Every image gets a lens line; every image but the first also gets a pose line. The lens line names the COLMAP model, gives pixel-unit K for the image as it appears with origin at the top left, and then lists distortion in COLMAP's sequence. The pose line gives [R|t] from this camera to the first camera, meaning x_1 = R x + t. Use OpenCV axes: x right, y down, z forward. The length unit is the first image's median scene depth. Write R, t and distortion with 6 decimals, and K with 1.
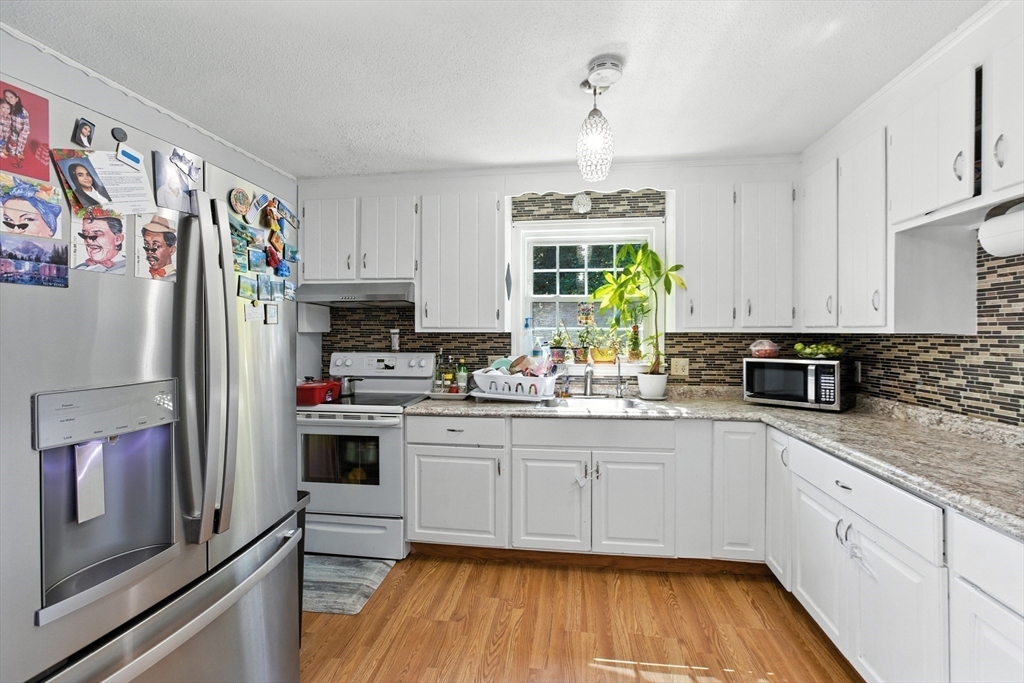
lens RADIAL K [[462.6, 0, 517.6], [0, 462.6, 334.6], [0, 0, 1]] dist [-0.018496, 0.009684]
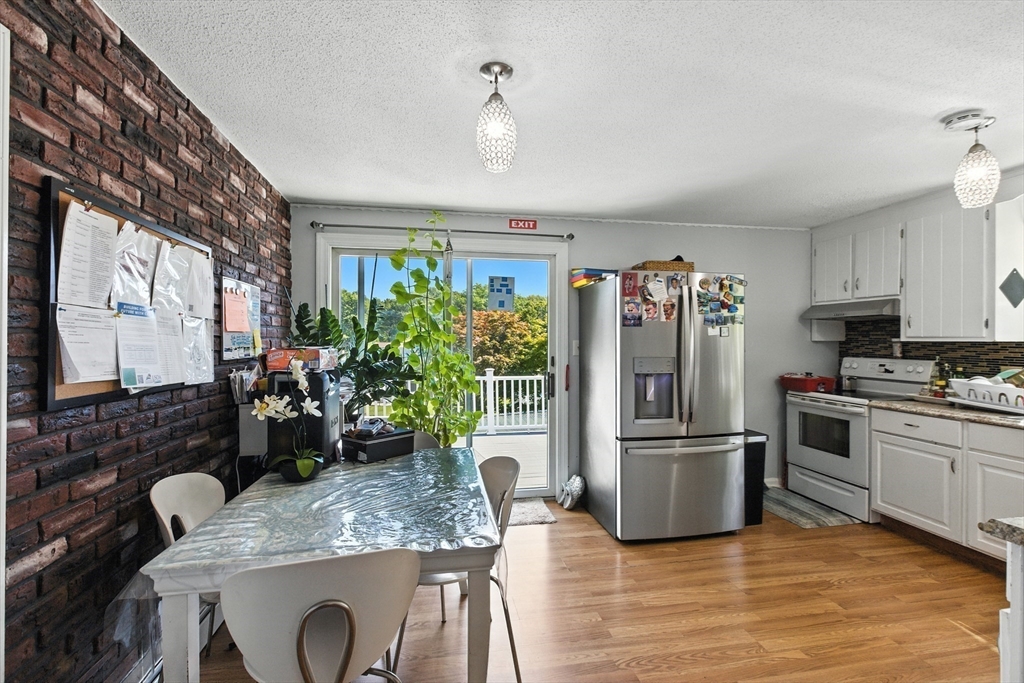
lens RADIAL K [[459.6, 0, 524.6], [0, 459.6, 346.0], [0, 0, 1]] dist [-0.002013, 0.000124]
pose [[0.332390, 0.013999, -0.943038, 0.612965], [-0.008921, 0.999892, 0.011698, 0.002153], [0.943100, 0.004525, 0.332479, -0.297096]]
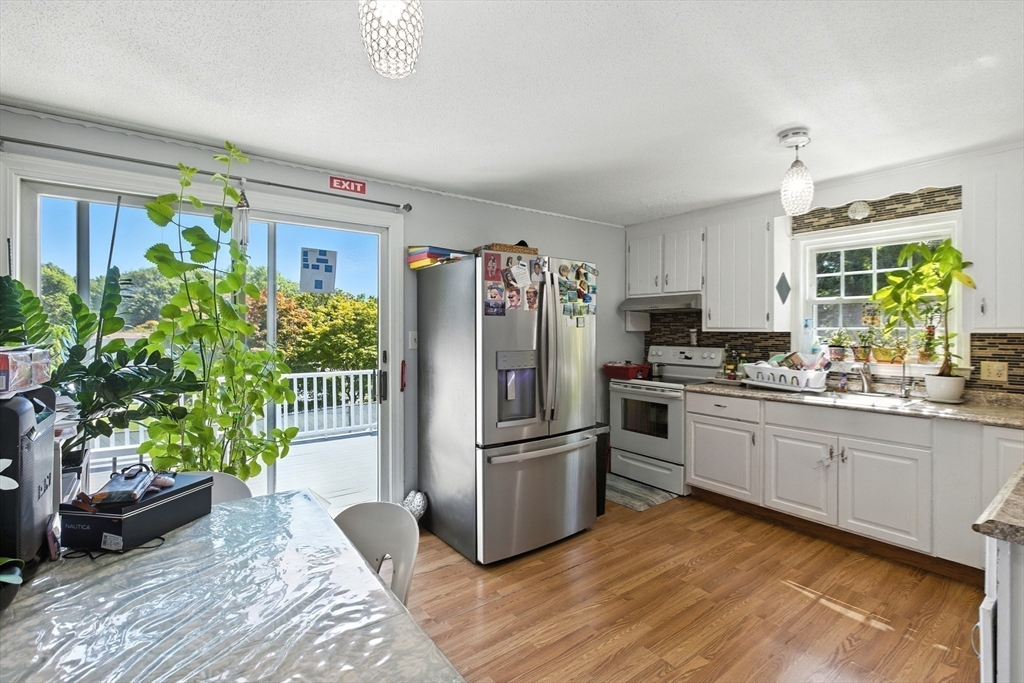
lens RADIAL K [[462.6, 0, 517.6], [0, 462.6, 334.6], [0, 0, 1]] dist [-0.018496, 0.009684]
pose [[0.707019, 0.009925, -0.707125, 0.375178], [-0.007241, 0.999951, 0.006795, -0.001400], [0.707157, 0.000316, 0.707056, -0.332146]]
